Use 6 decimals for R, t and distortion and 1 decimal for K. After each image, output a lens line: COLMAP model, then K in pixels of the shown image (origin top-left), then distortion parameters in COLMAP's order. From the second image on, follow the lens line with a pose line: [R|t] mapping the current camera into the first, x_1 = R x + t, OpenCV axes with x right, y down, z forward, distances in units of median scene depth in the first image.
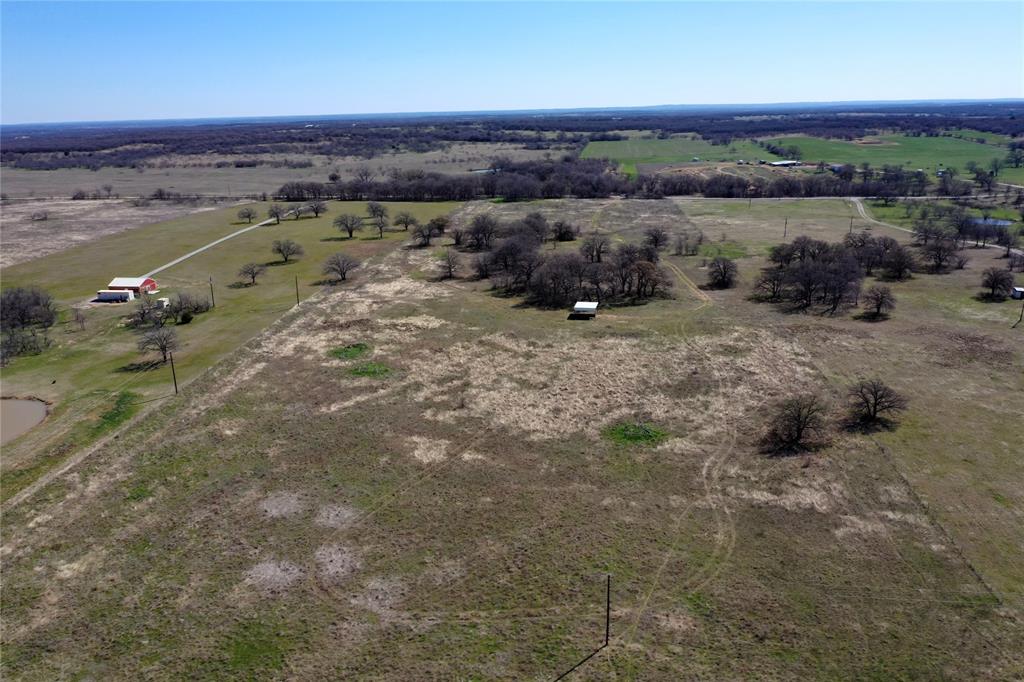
lens RADIAL K [[803.2, 0, 512.0], [0, 803.2, 345.9], [0, 0, 1]] dist [-0.014159, 0.006560]
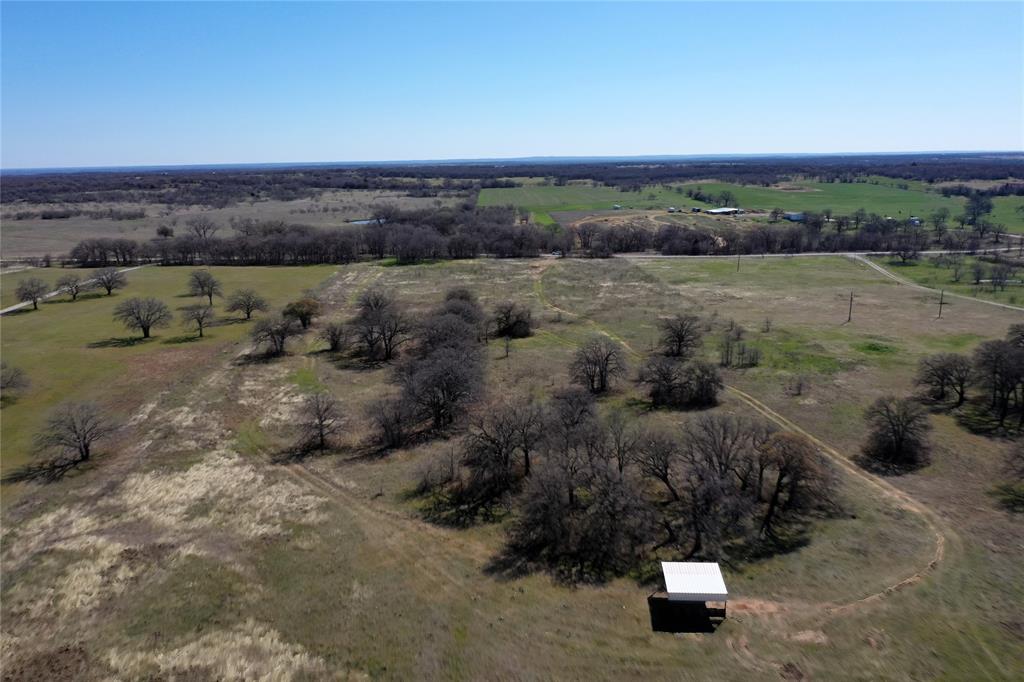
lens RADIAL K [[803.2, 0, 512.0], [0, 803.2, 345.9], [0, 0, 1]] dist [-0.014159, 0.006560]
pose [[0.988154, -0.028717, 0.150755, -0.018564], [0.037743, 0.997640, -0.057356, -0.058595], [-0.148752, 0.062366, 0.986906, 0.265266]]
